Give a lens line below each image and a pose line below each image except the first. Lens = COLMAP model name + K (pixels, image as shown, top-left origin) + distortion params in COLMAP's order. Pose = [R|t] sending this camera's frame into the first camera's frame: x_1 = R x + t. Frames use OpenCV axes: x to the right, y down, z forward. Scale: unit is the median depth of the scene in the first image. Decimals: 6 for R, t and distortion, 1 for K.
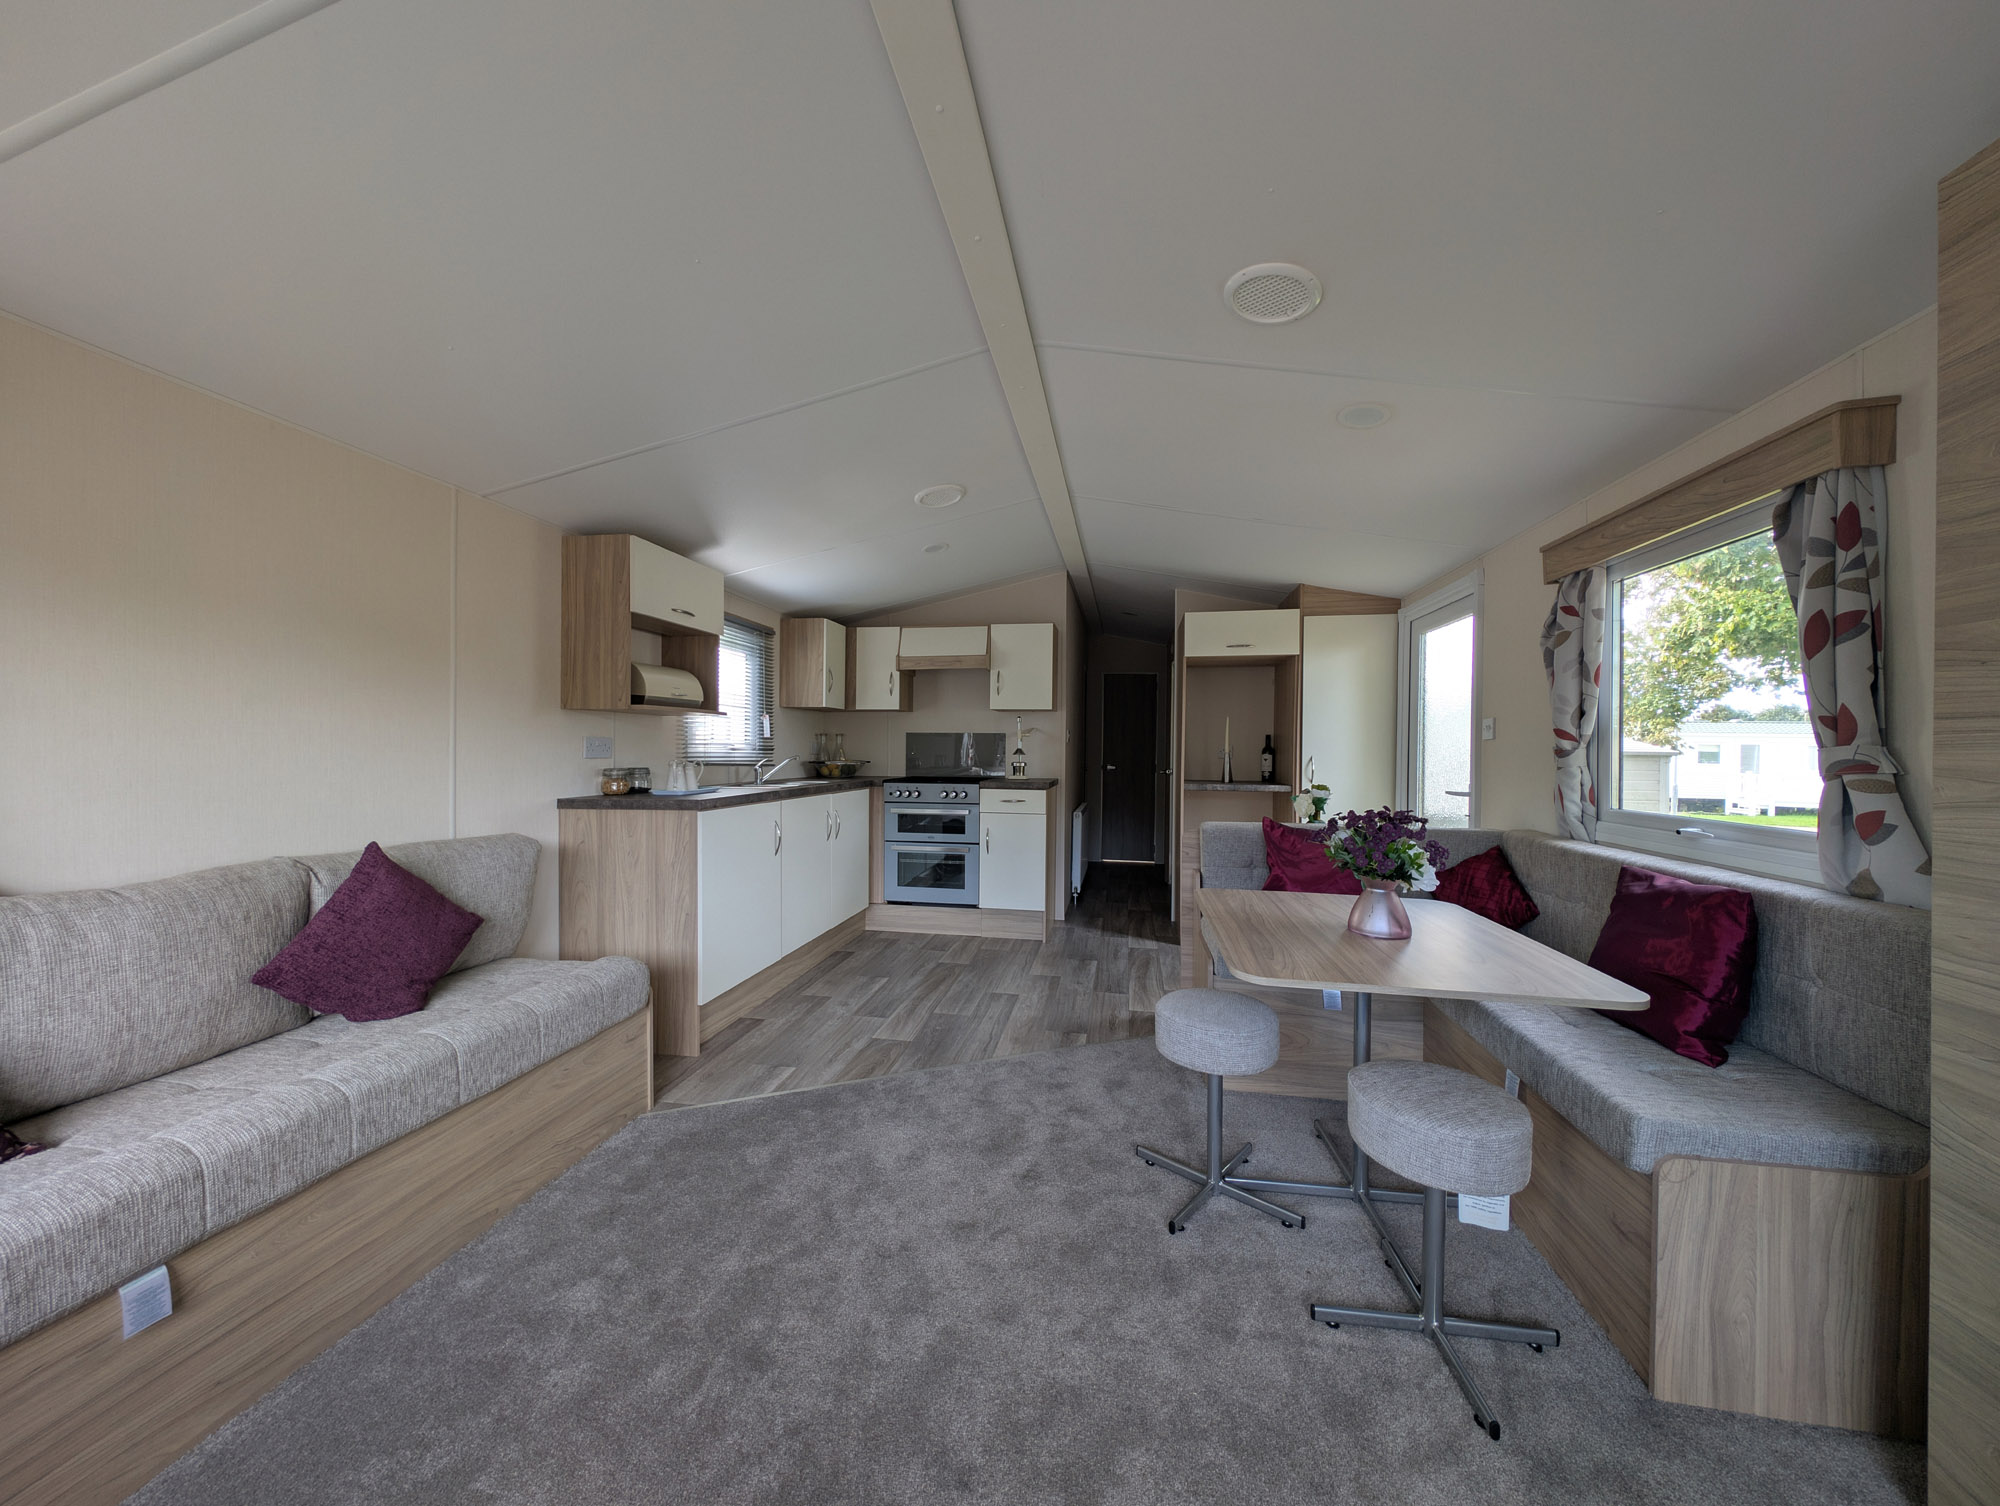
lens RADIAL K [[711.5, 0, 998.5], [0, 711.5, 754.7], [0, 0, 1]] dist [0.008390, -0.003402]
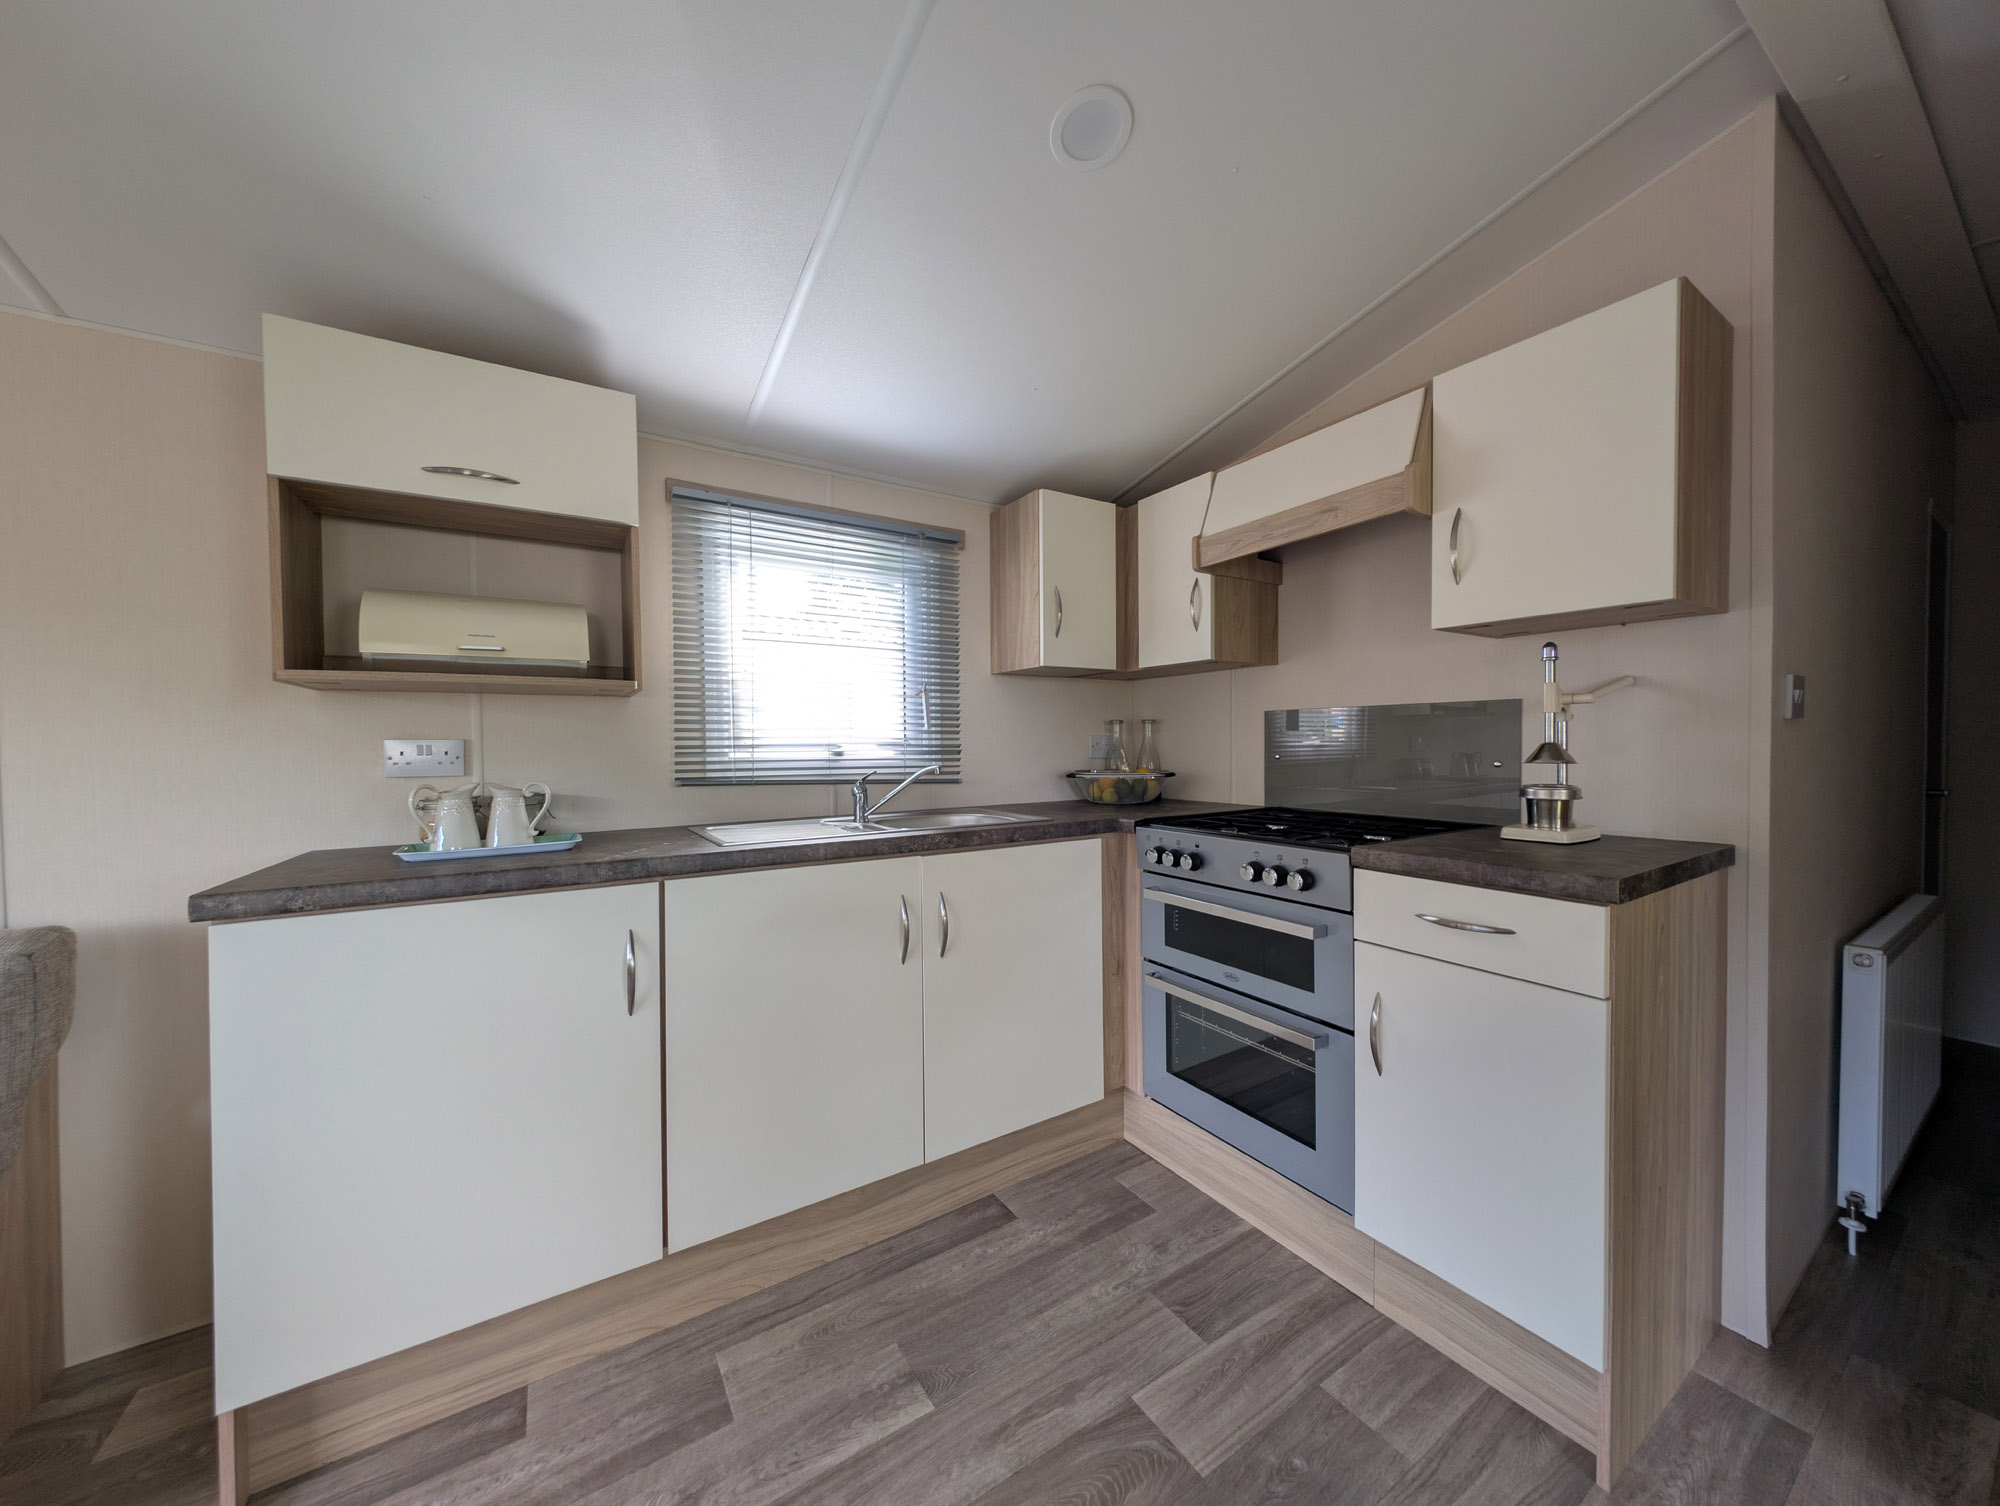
lens RADIAL K [[711.5, 0, 1014.2], [0, 711.5, 754.5], [0, 0, 1]] dist [0.008390, -0.003402]
pose [[0.679788, -0.003721, -0.733399, 0.193523], [0.007749, 0.999968, 0.002109, -0.011845], [0.733368, -0.007117, 0.679795, 1.160941]]
